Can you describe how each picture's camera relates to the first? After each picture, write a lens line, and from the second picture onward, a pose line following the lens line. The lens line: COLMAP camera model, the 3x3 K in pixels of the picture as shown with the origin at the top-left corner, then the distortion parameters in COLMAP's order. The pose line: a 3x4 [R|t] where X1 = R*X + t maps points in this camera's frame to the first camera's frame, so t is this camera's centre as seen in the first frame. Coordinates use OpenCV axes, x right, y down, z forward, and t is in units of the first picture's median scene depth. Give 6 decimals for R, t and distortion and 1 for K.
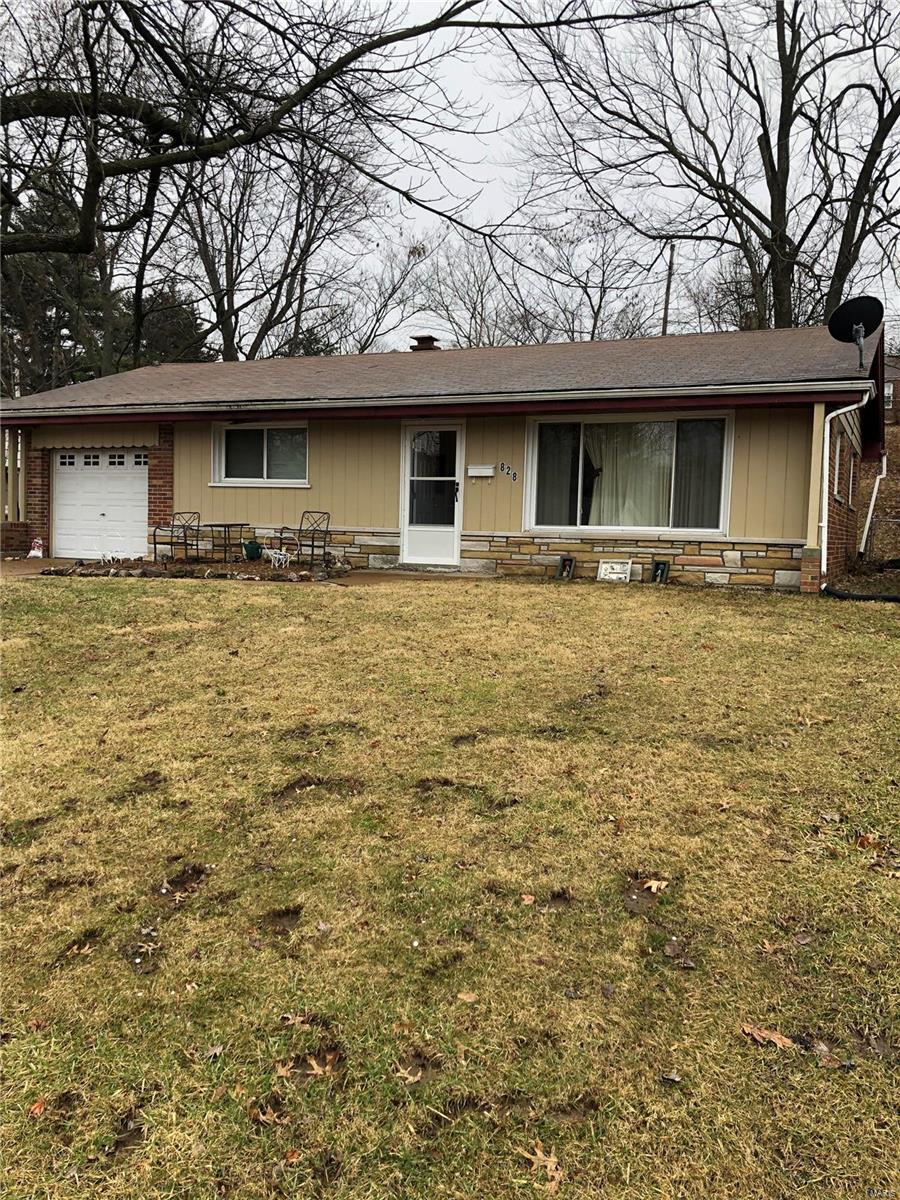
lens RADIAL K [[981.2, 0, 445.9], [0, 981.2, 598.7], [0, 0, 1]] dist [0.014993, -0.006627]
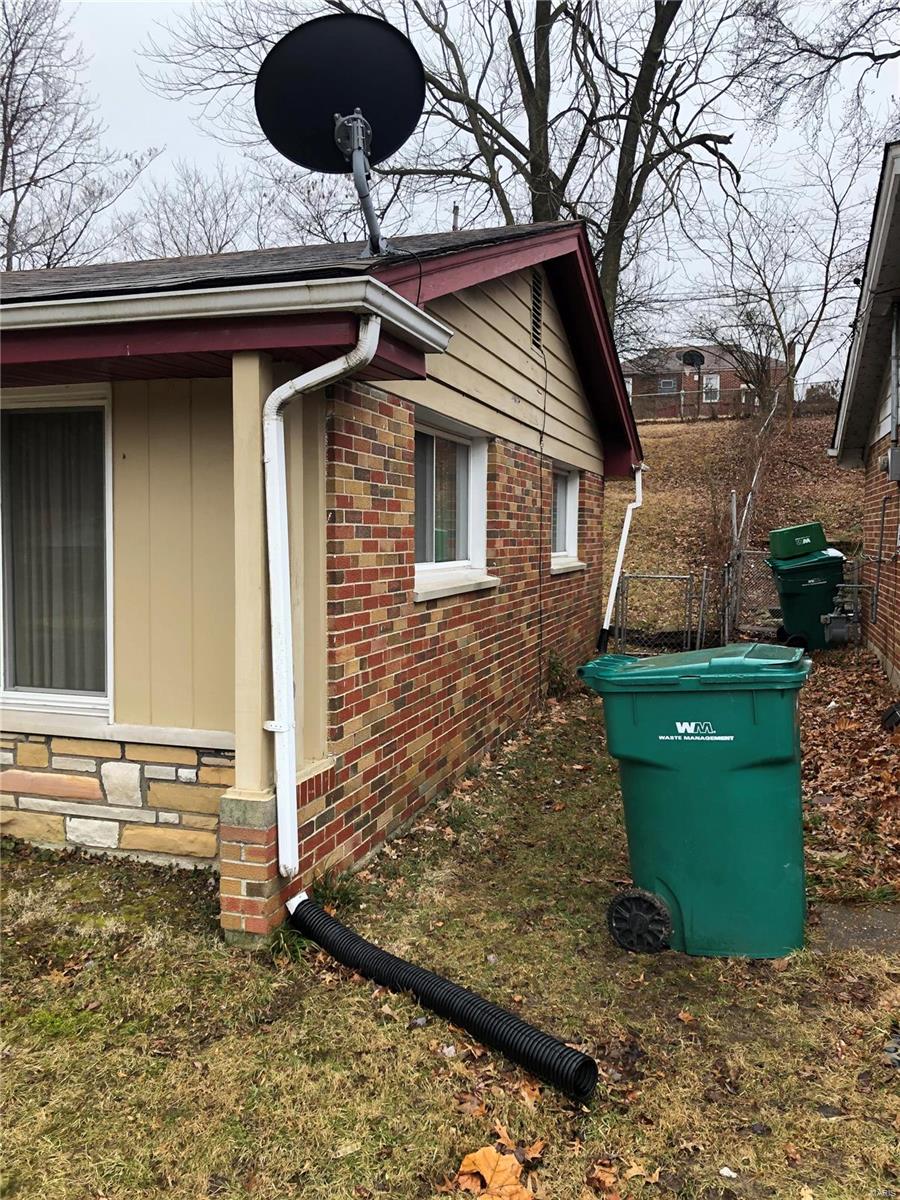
lens RADIAL K [[981.2, 0, 453.4], [0, 981.2, 601.5], [0, 0, 1]] dist [0.014993, -0.006627]
pose [[0.989637, -0.033018, 0.139747, 0.357777], [0.032264, 0.999450, 0.007663, -0.105979], [-0.139923, -0.003075, 0.990158, 0.599752]]
